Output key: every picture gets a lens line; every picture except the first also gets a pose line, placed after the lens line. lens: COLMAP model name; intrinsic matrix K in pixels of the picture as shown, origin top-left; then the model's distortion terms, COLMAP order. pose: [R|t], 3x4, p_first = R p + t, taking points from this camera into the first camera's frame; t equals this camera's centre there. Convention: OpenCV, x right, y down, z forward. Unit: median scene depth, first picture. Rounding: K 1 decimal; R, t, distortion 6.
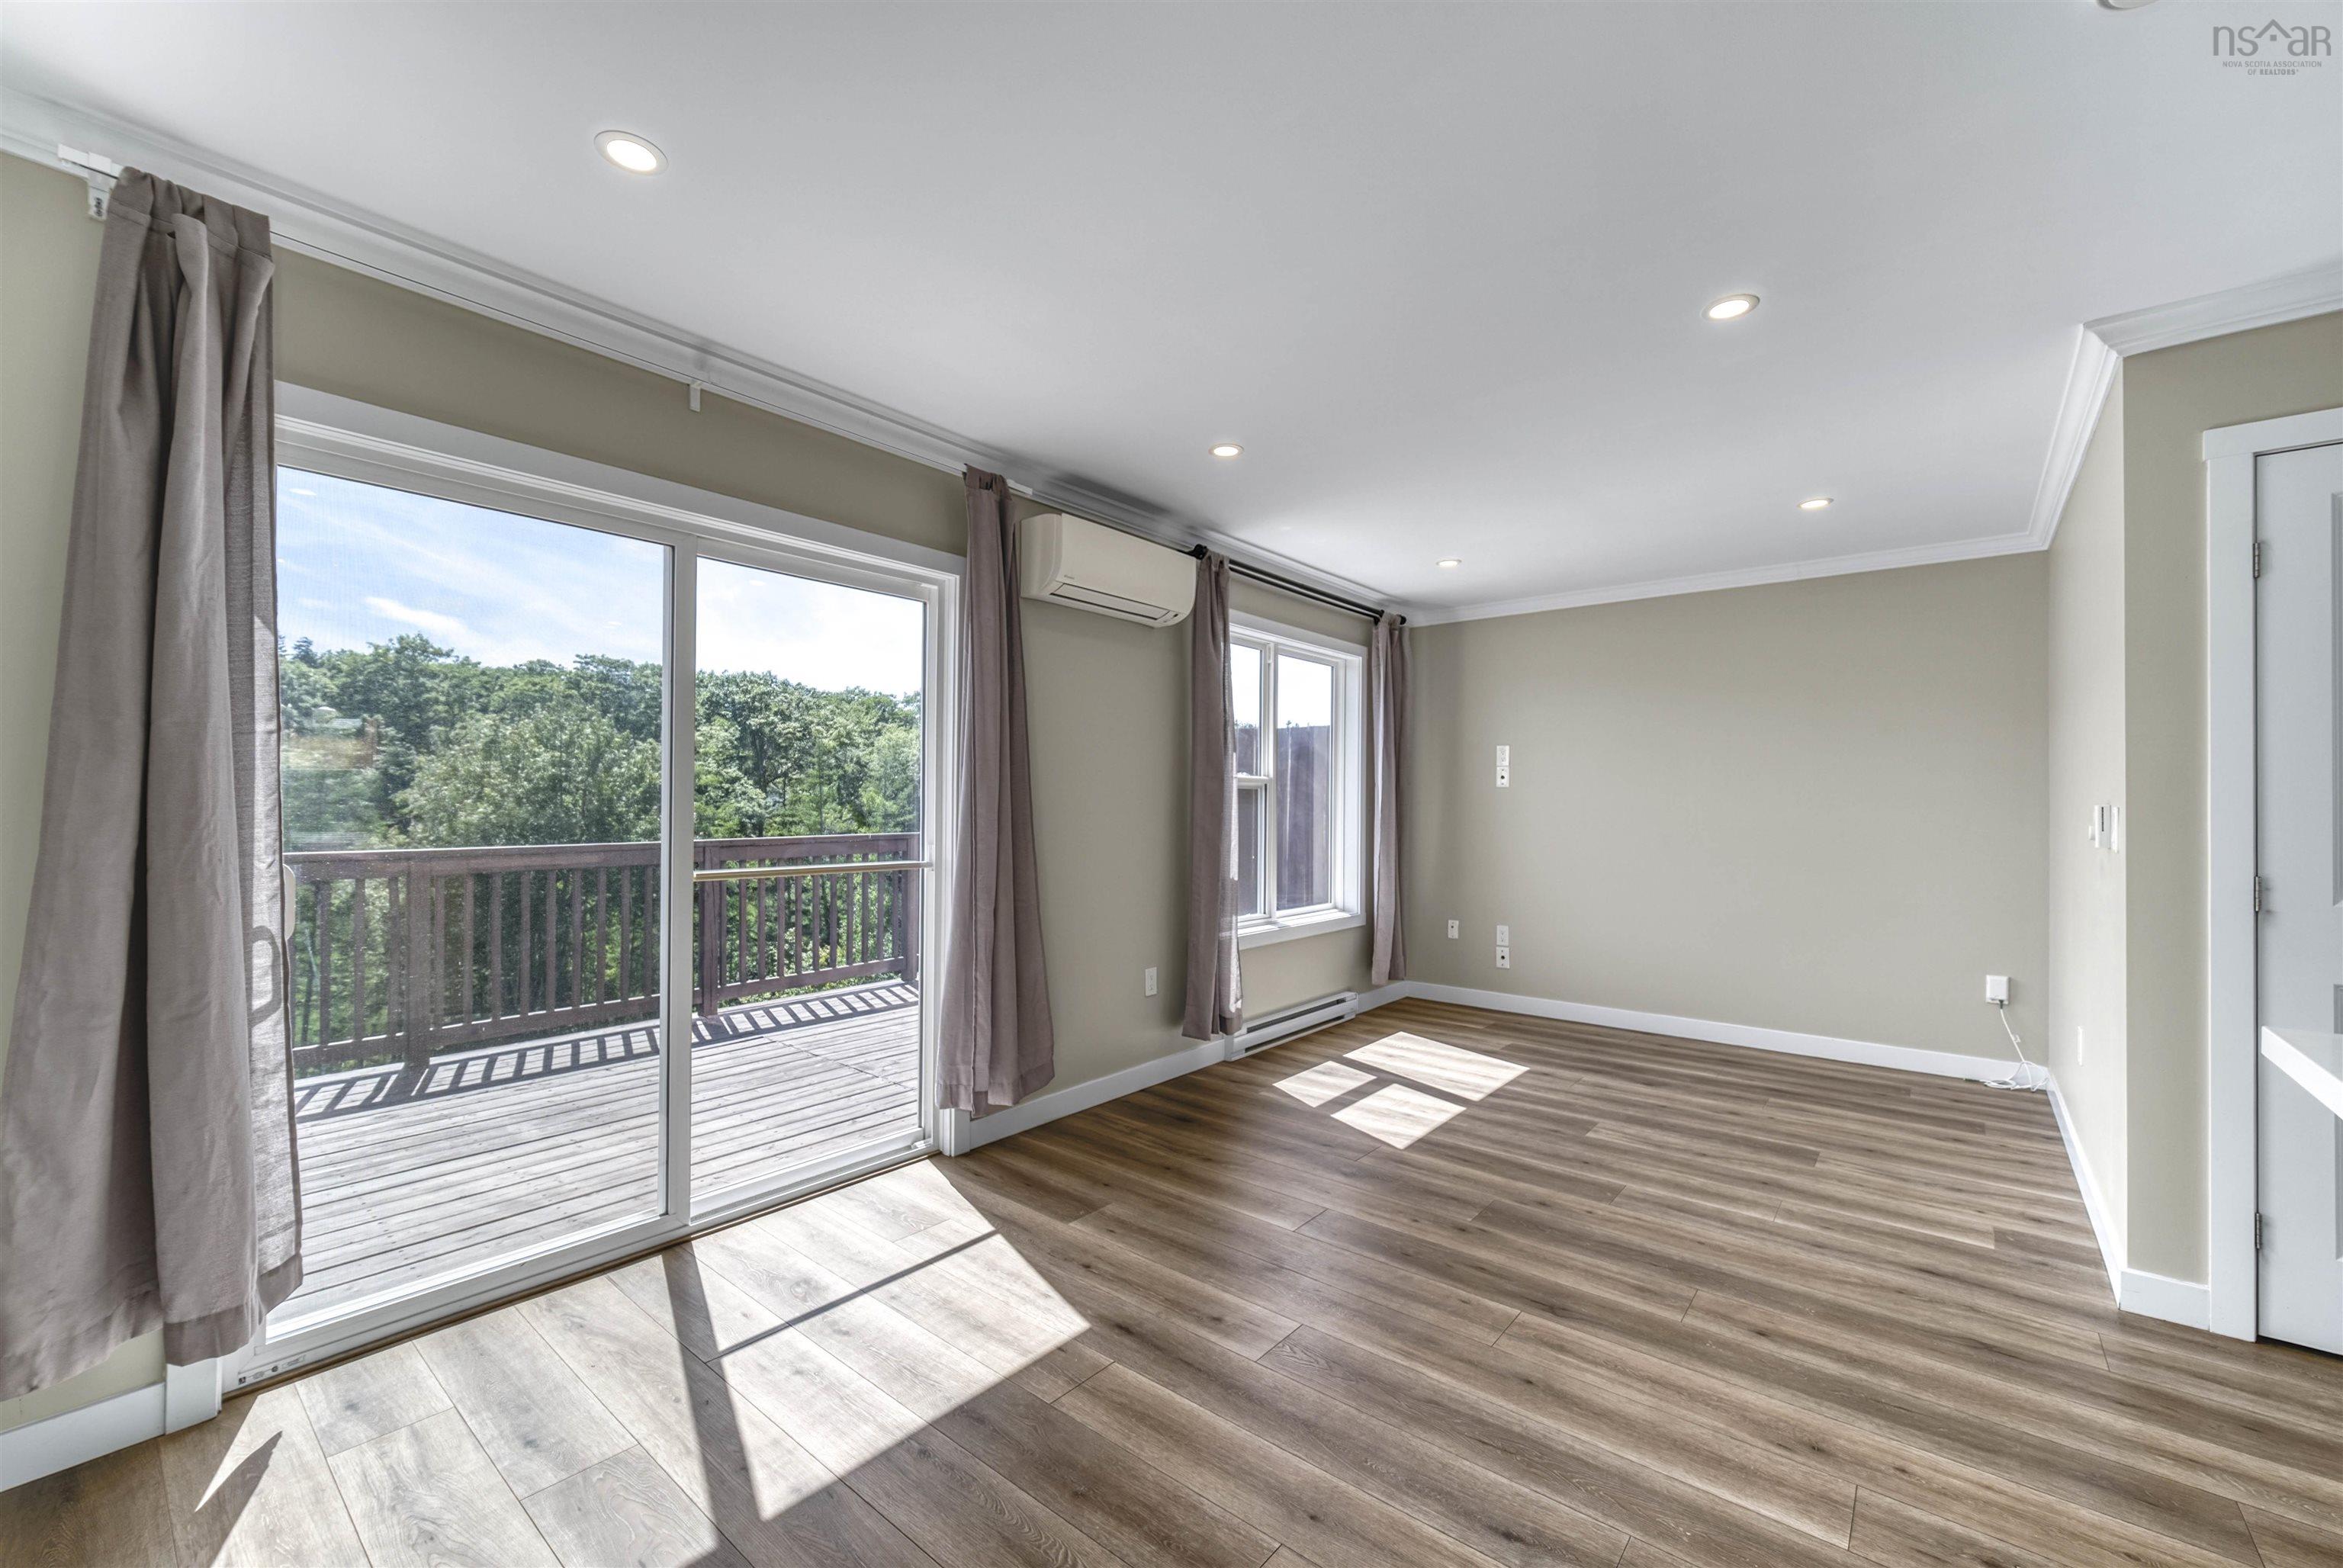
lens RADIAL K [[912.1, 0, 1172.7], [0, 912.1, 803.3], [0, 0, 1]] dist [-0.024727, -0.000034]
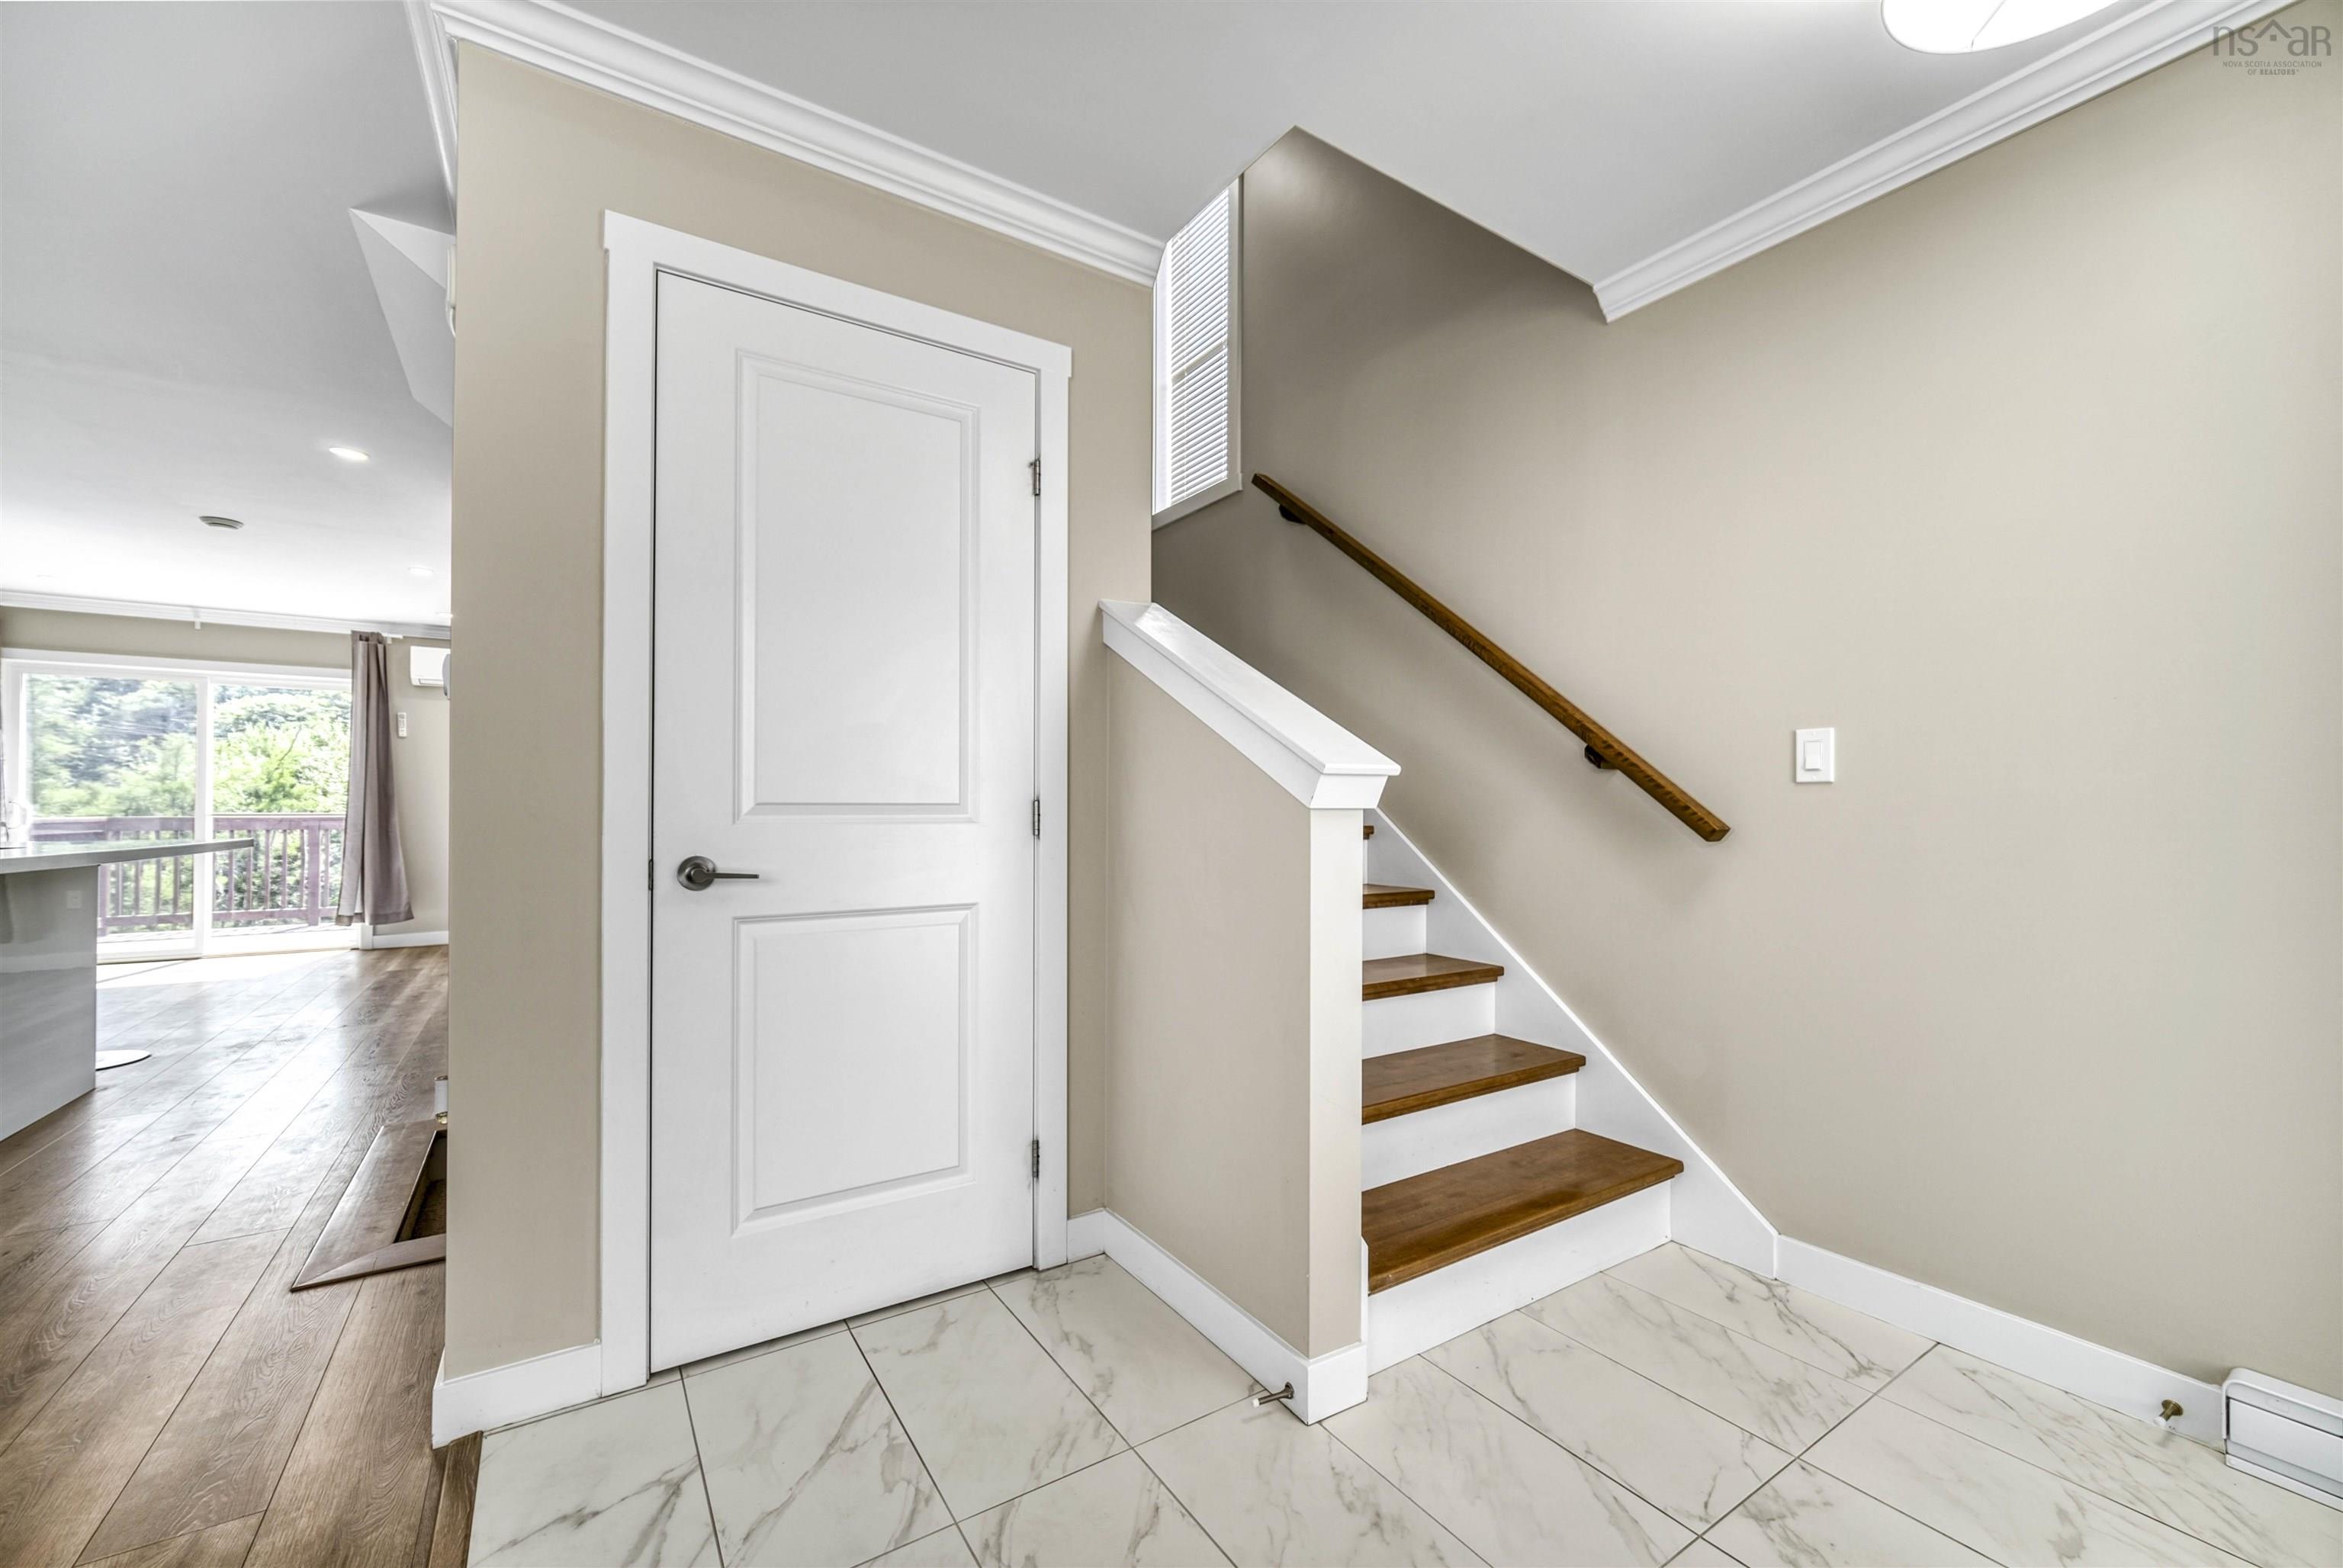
lens RADIAL K [[933.1, 0, 1166.0], [0, 933.1, 799.7], [0, 0, 1]] dist [-0.001052, 0.000006]
pose [[0.954366, -0.005456, -0.298590, 2.401984], [0.002350, 0.999939, -0.010763, 0.062746], [0.298630, 0.009570, 0.954321, -0.576947]]
